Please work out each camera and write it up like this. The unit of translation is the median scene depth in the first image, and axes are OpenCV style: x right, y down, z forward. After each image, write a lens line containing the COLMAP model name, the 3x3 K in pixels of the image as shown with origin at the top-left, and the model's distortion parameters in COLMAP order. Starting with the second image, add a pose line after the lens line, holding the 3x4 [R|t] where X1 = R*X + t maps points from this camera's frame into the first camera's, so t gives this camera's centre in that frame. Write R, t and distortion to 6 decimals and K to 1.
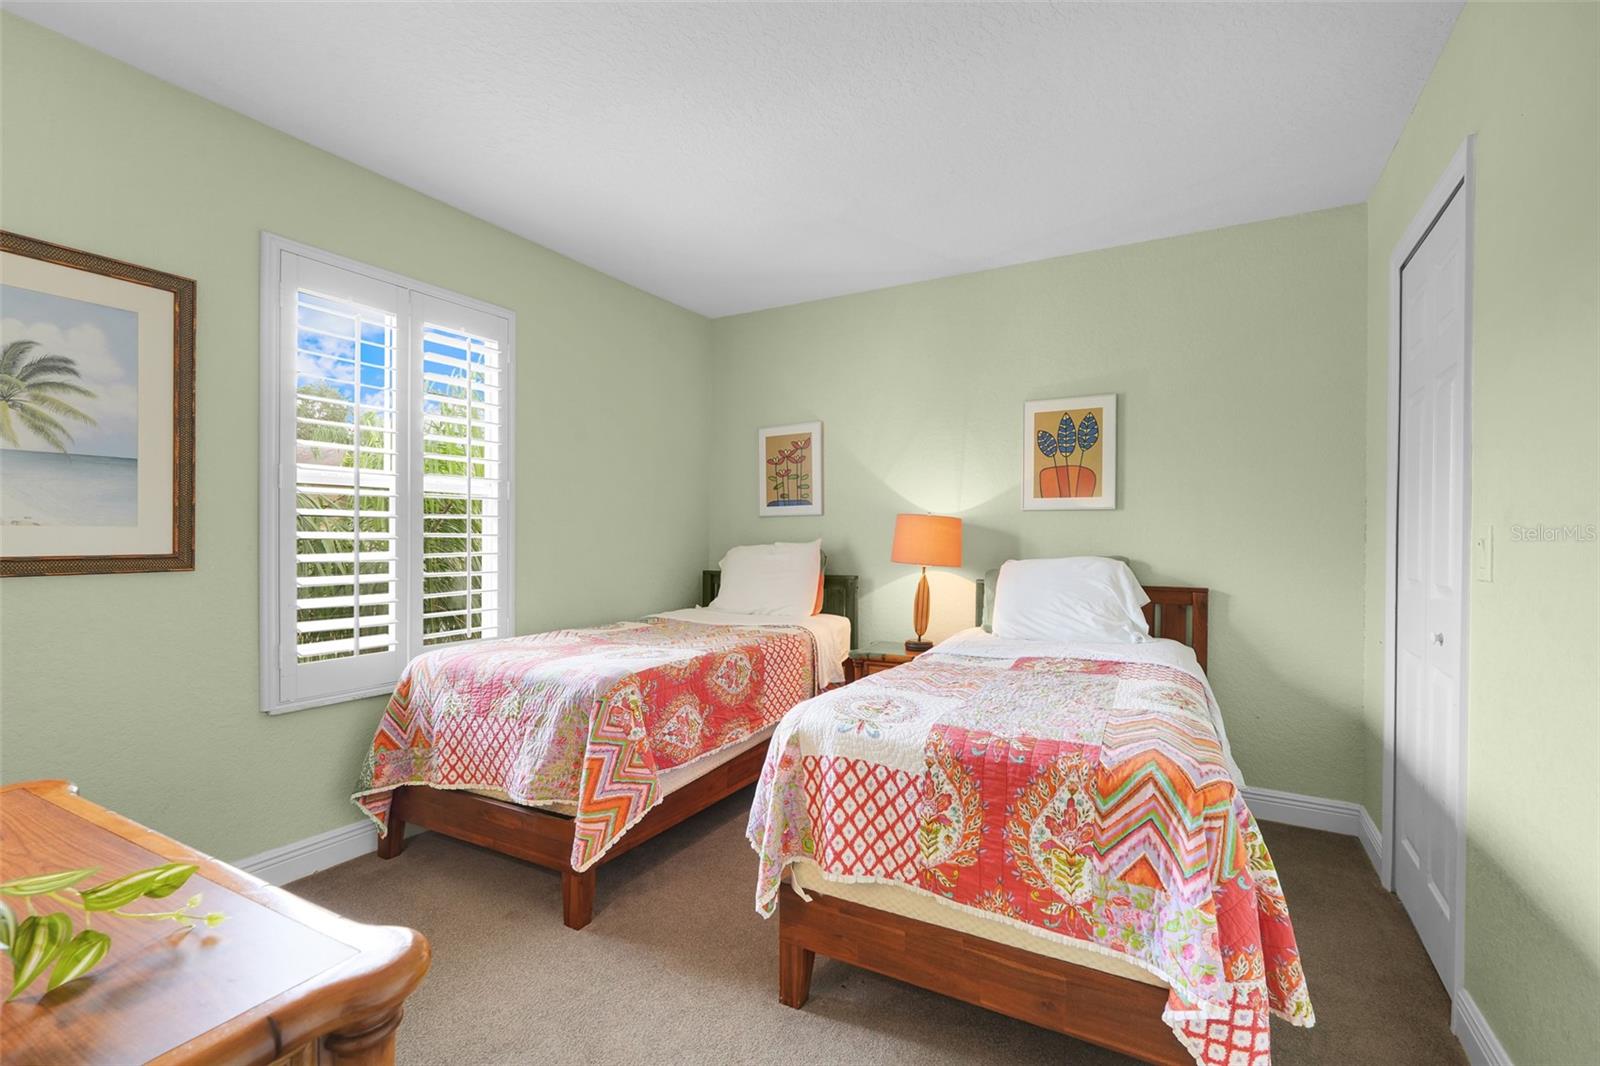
lens RADIAL K [[718.6, 0, 800.0], [0, 718.6, 533.0], [0, 0, 1]] dist [-0.001007, -0.000312]
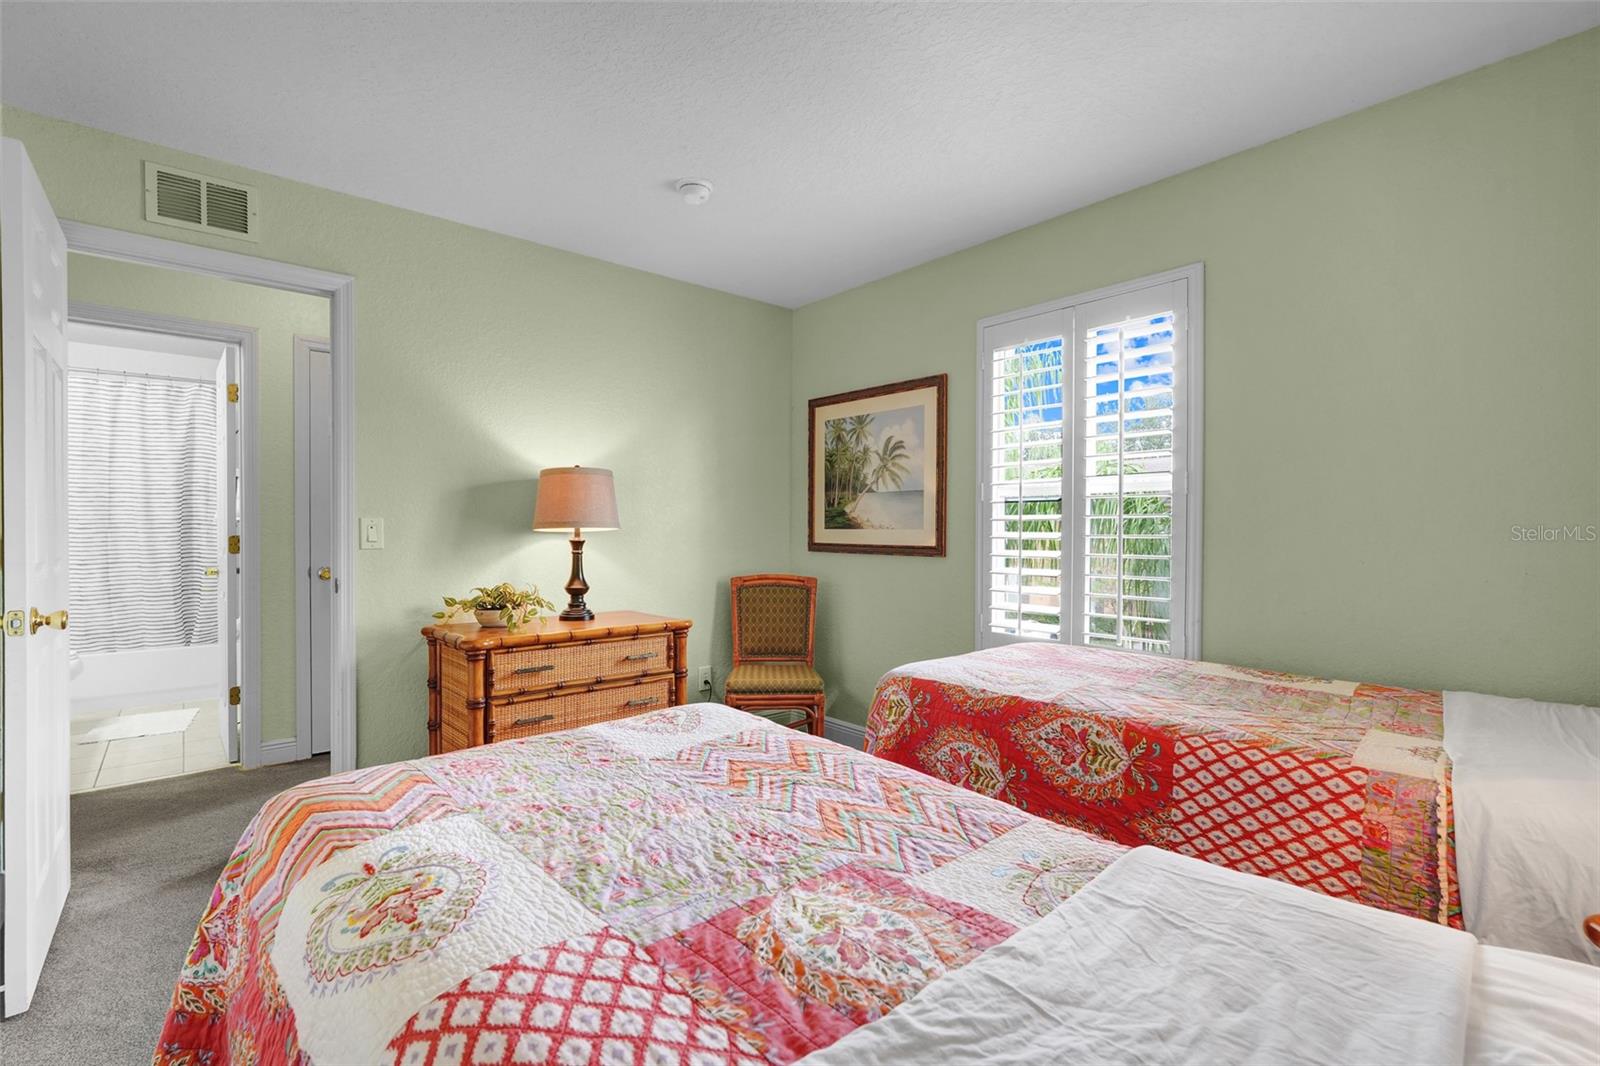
lens RADIAL K [[718.6, 0, 800.0], [0, 718.6, 533.0], [0, 0, 1]] dist [-0.001007, -0.000312]
pose [[-0.327975, -0.003931, -0.944678, 0.632339], [-0.004264, 0.999987, -0.002681, 0.003989], [0.944677, 0.003149, -0.327988, 1.019512]]
